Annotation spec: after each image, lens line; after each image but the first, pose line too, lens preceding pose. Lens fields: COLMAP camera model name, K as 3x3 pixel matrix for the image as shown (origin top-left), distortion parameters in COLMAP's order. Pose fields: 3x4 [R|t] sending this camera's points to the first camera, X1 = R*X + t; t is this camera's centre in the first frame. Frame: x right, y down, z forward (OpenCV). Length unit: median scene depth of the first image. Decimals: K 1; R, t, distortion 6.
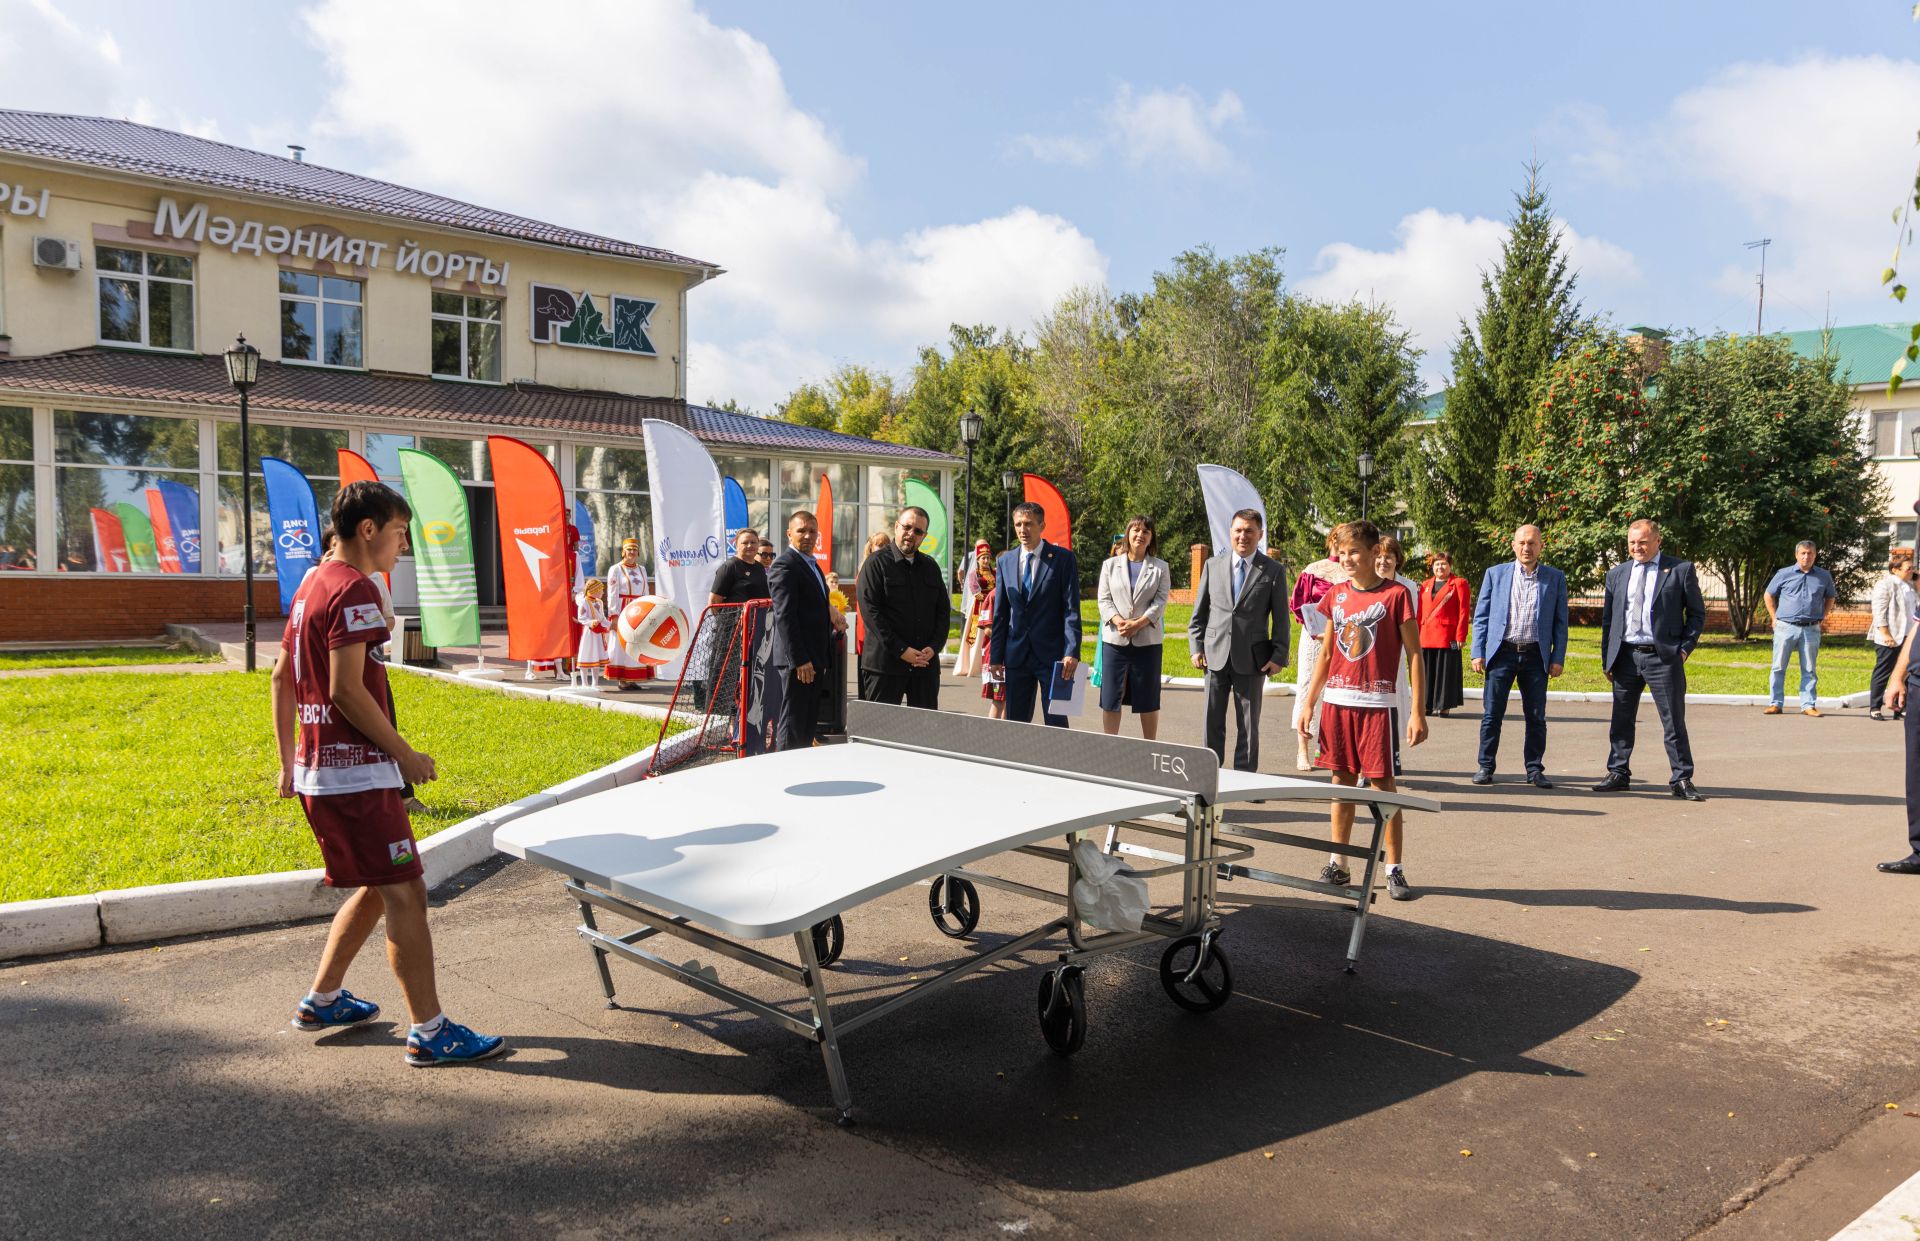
lens RADIAL K [[1463.5, 0, 960.0], [0, 1463.5, 620.5], [0, 0, 1]] dist [0.000753, -0.000305]
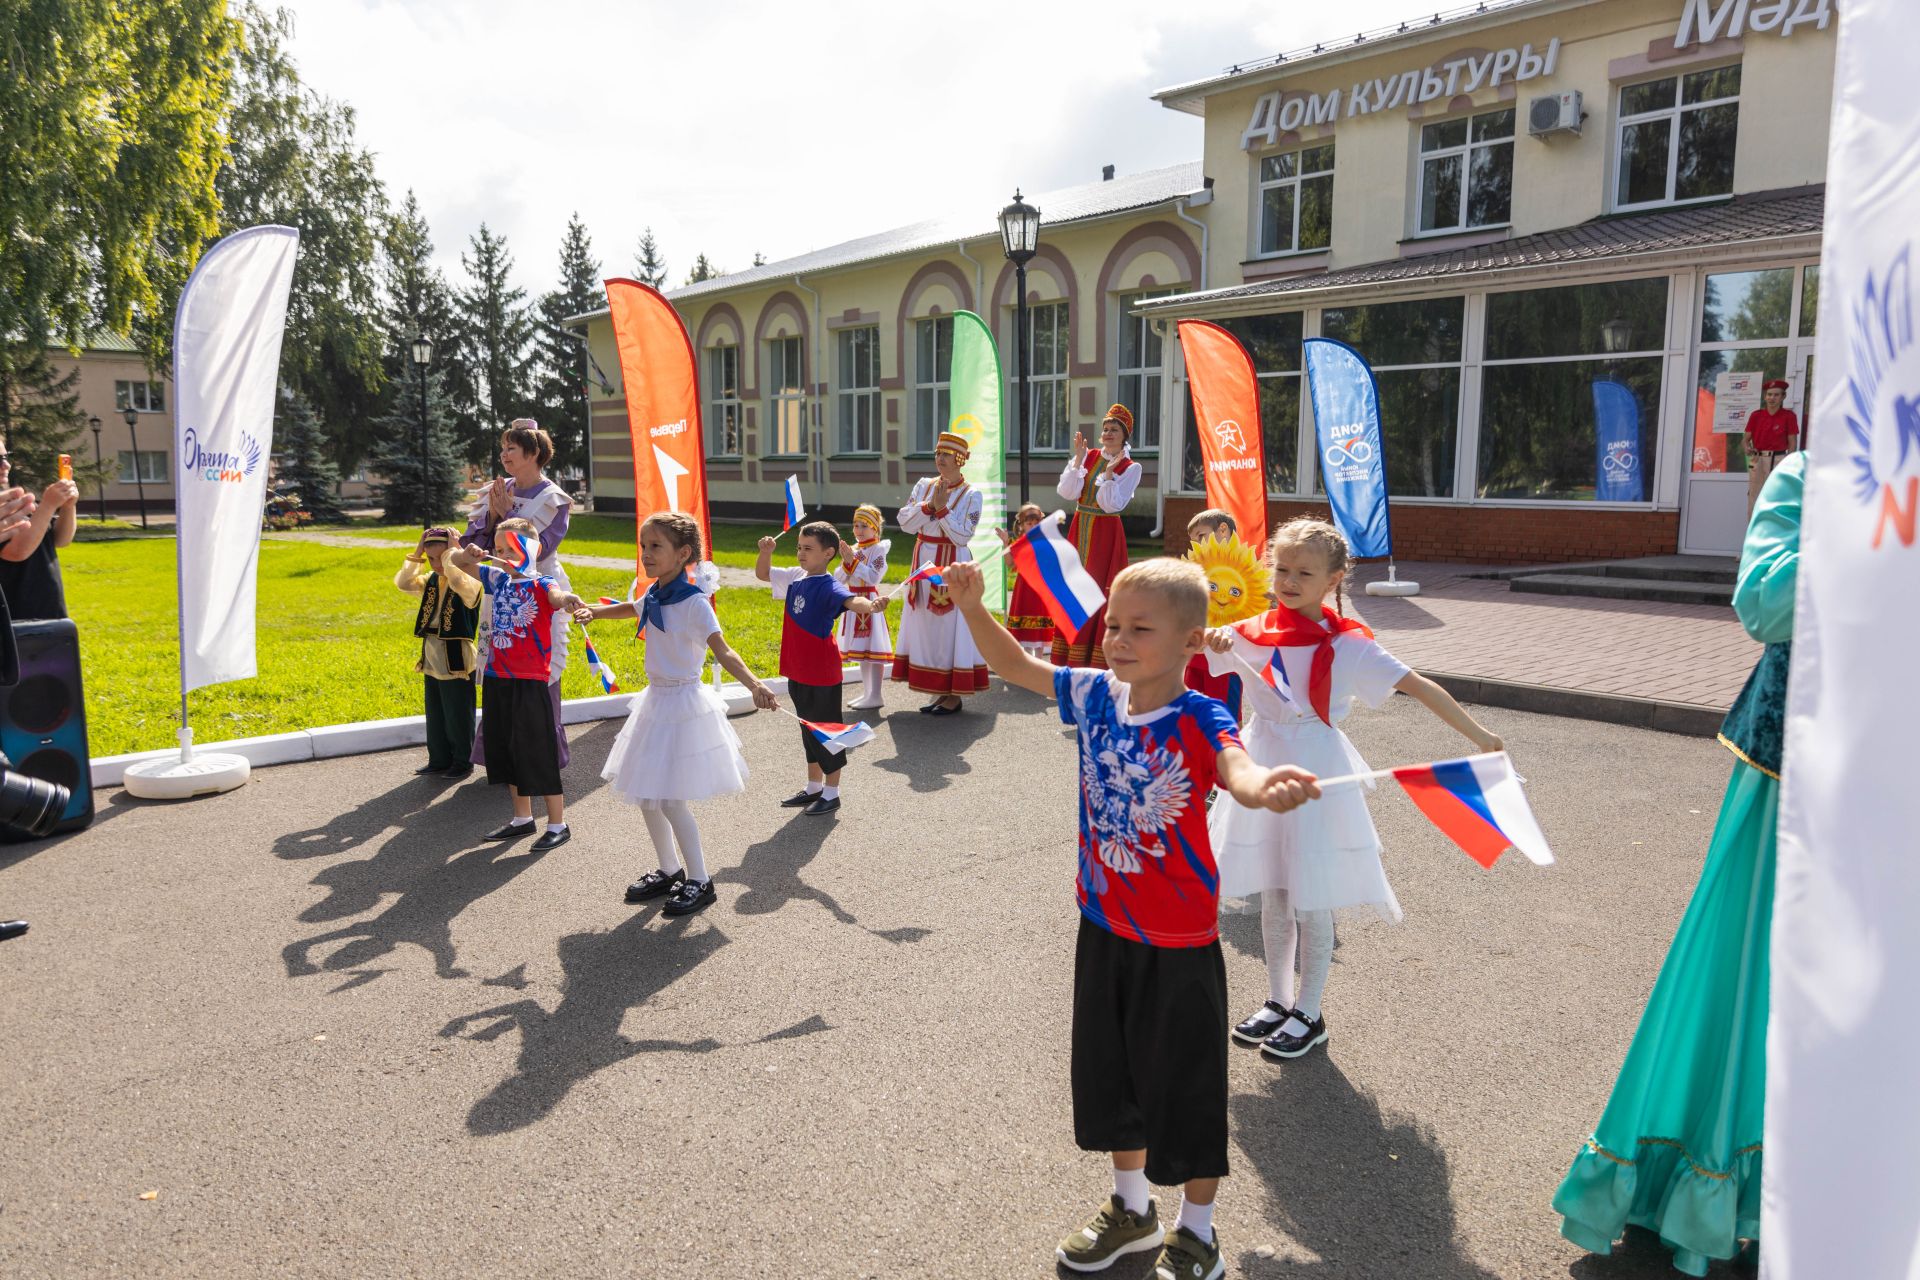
lens RADIAL K [[1291.2, 0, 960.0], [0, 1291.2, 640.0], [0, 0, 1]] dist [-0.005157, -0.004781]
pose [[0.047961, 0.123605, -0.991172, 0.157895], [-0.030629, 0.992029, 0.122230, -0.024938], [0.998379, 0.024496, 0.051365, 0.627395]]
